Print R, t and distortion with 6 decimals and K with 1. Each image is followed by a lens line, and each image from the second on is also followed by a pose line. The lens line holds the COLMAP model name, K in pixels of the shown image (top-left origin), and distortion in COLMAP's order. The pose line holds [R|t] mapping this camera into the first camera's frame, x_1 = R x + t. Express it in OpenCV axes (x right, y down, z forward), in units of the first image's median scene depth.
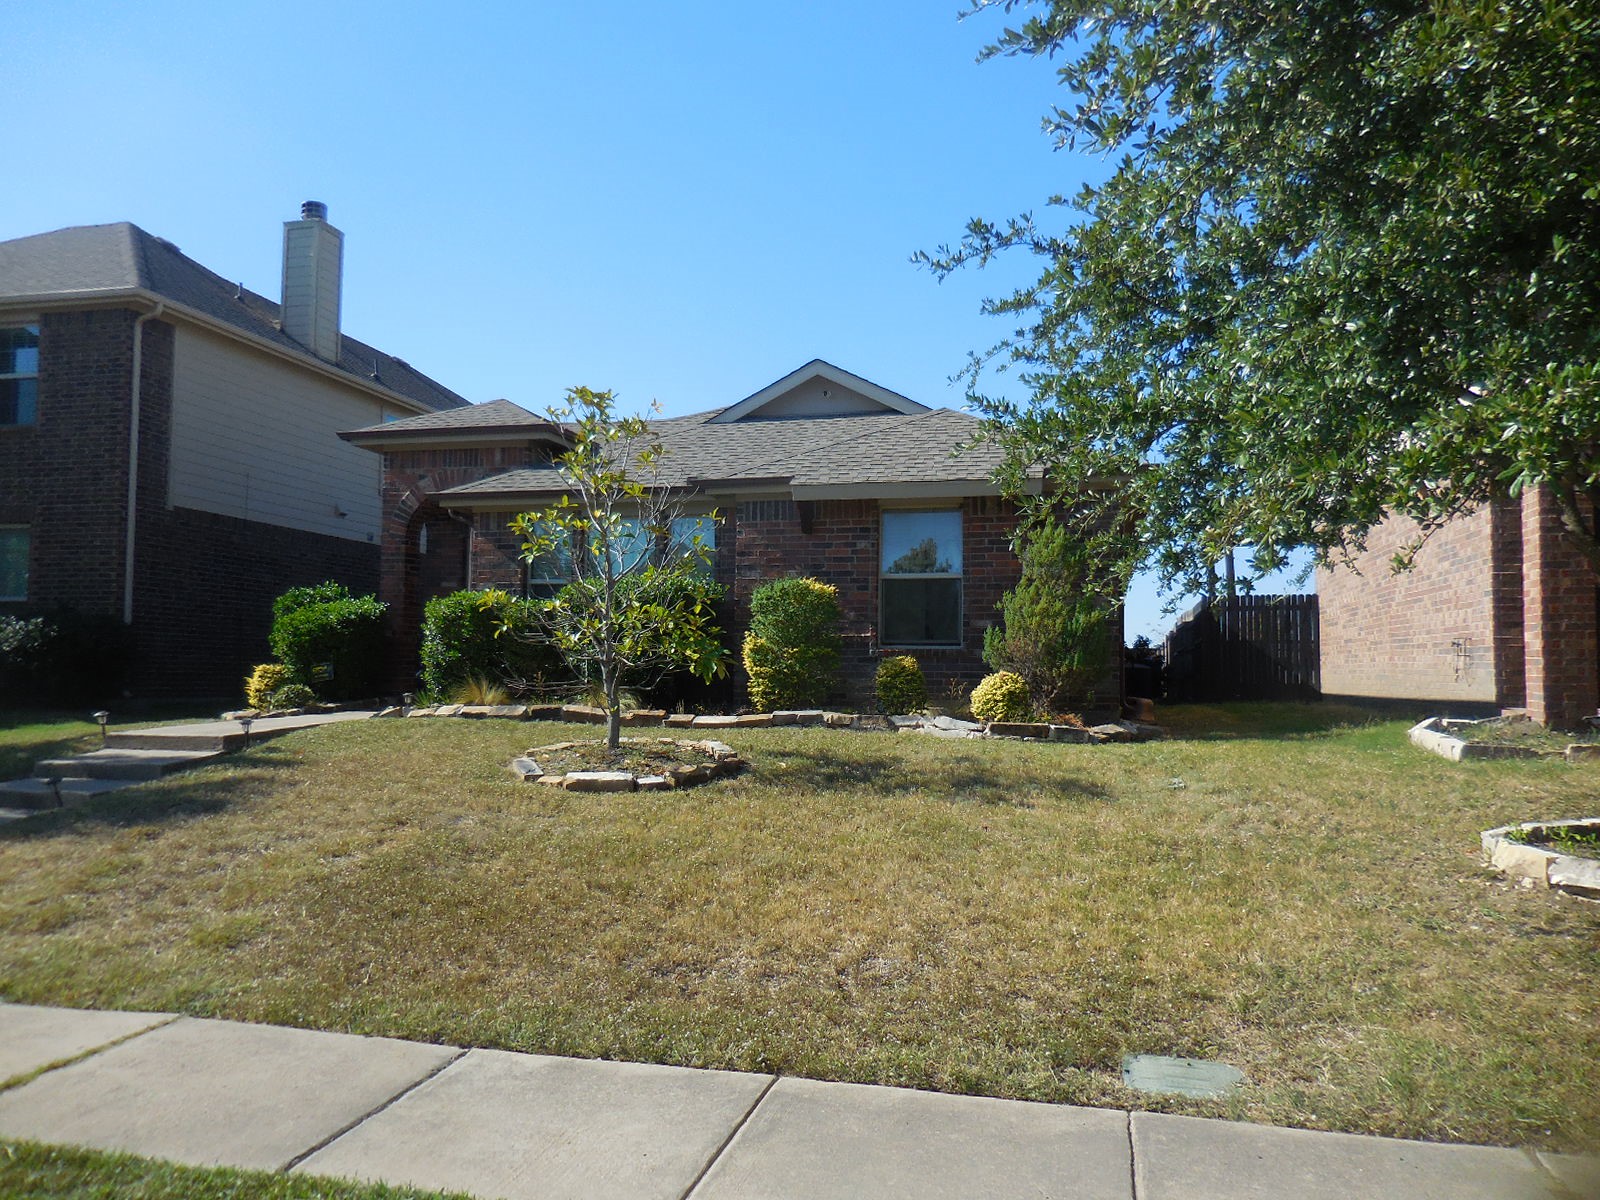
lens RADIAL K [[1193.1, 0, 799.1], [0, 1193.1, 600.9], [0, 0, 1]] dist [0.004126, 0.000564]
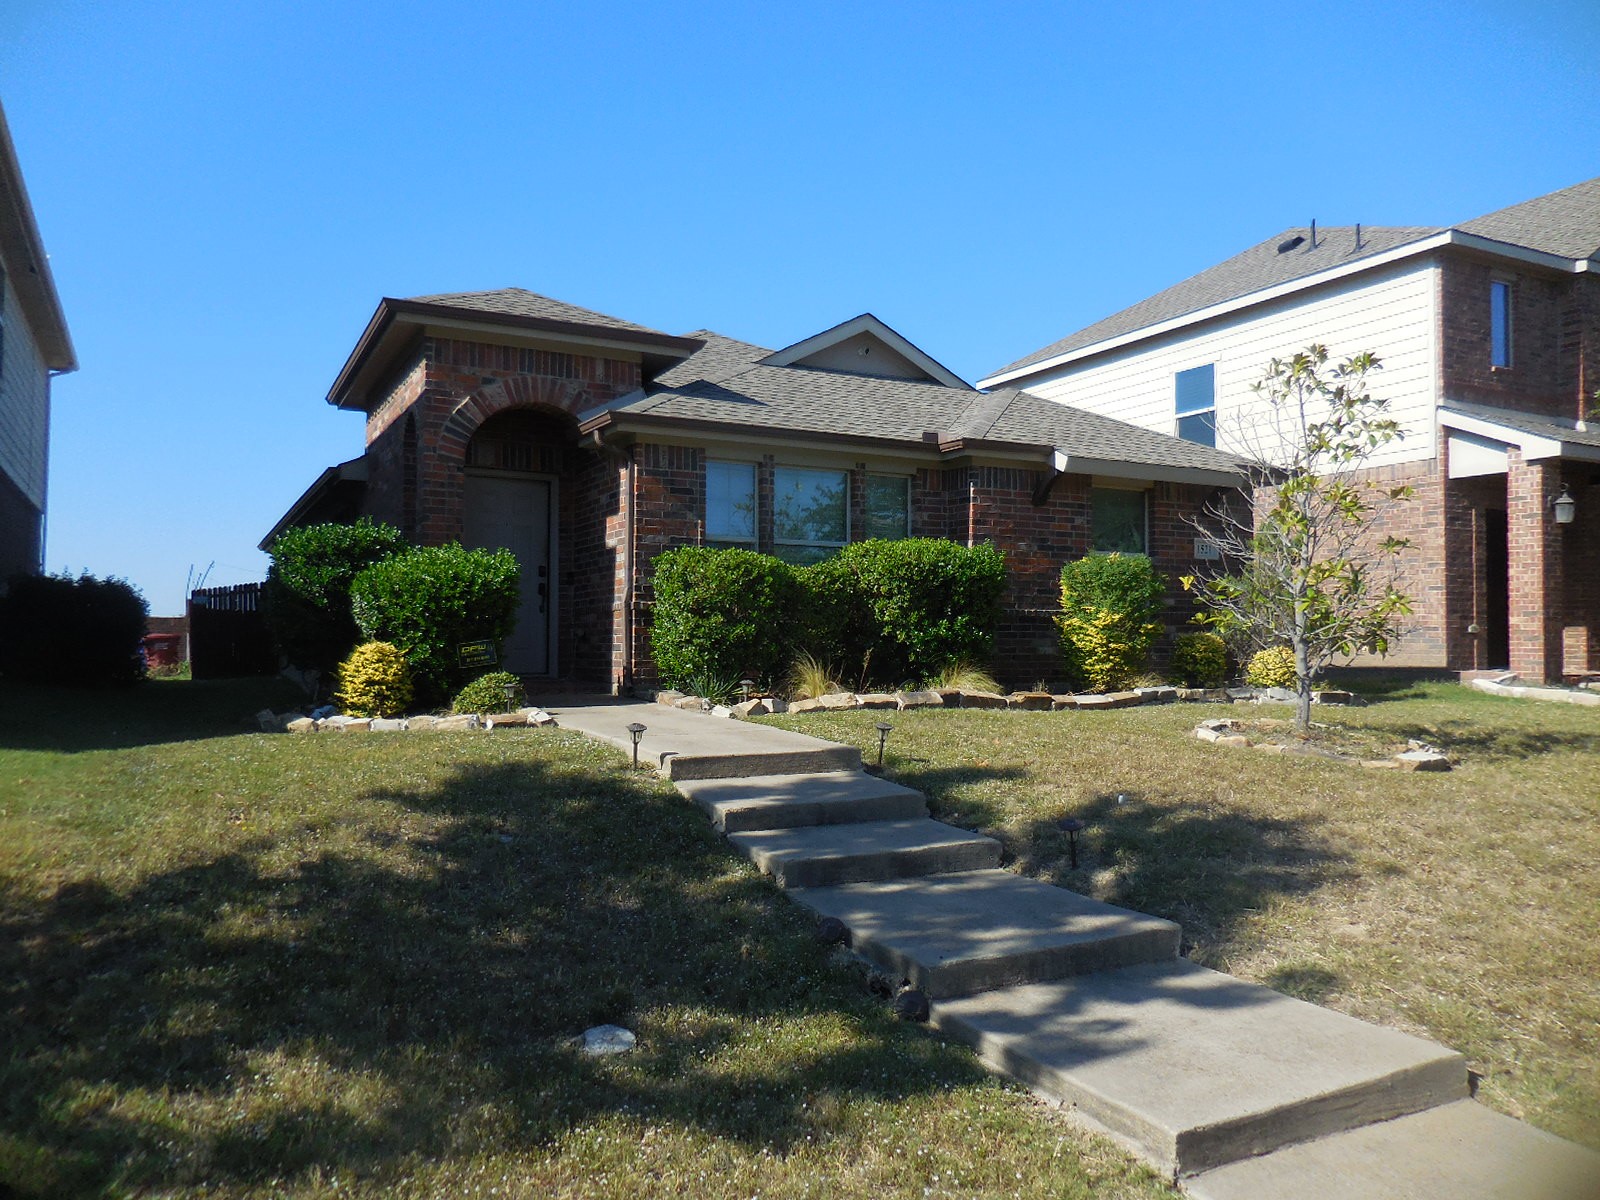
lens RADIAL K [[1193.1, 0, 800.2], [0, 1193.1, 600.4], [0, 0, 1]] dist [0.004126, 0.000564]
pose [[0.747066, 0.018836, 0.664483, -0.704492], [-0.035593, 0.999298, 0.011690, 0.014648], [-0.663796, -0.032384, 0.747212, 0.358277]]
